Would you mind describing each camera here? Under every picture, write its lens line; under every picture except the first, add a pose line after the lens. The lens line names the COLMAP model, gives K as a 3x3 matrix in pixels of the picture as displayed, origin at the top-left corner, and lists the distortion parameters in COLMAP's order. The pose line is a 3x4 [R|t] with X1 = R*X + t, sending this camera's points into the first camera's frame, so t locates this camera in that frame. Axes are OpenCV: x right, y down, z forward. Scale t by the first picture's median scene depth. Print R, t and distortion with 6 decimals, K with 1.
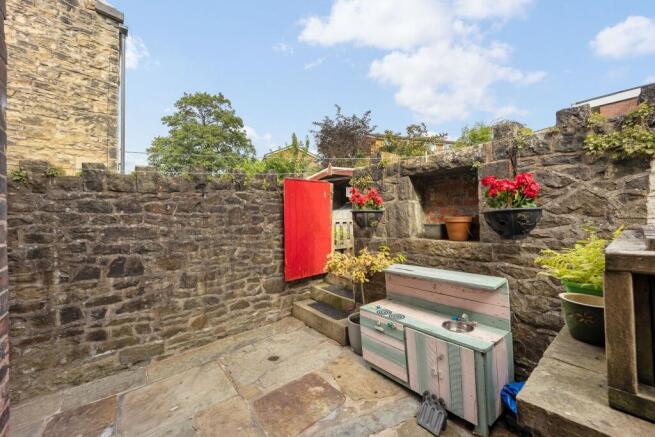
lens RADIAL K [[259.1, 0, 329.7], [0, 259.1, 221.1], [0, 0, 1]] dist [-0.008444, -0.000714]
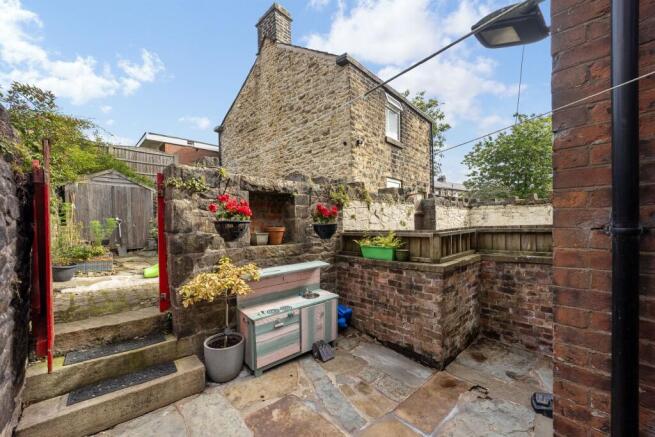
lens RADIAL K [[259.1, 0, 324.3], [0, 259.1, 230.3], [0, 0, 1]] dist [-0.008444, -0.000714]
pose [[-0.035440, -0.010408, 0.999318, -0.935190], [0.022995, 0.999673, 0.011227, -0.011672], [-0.999107, 0.023378, -0.035189, 0.814380]]
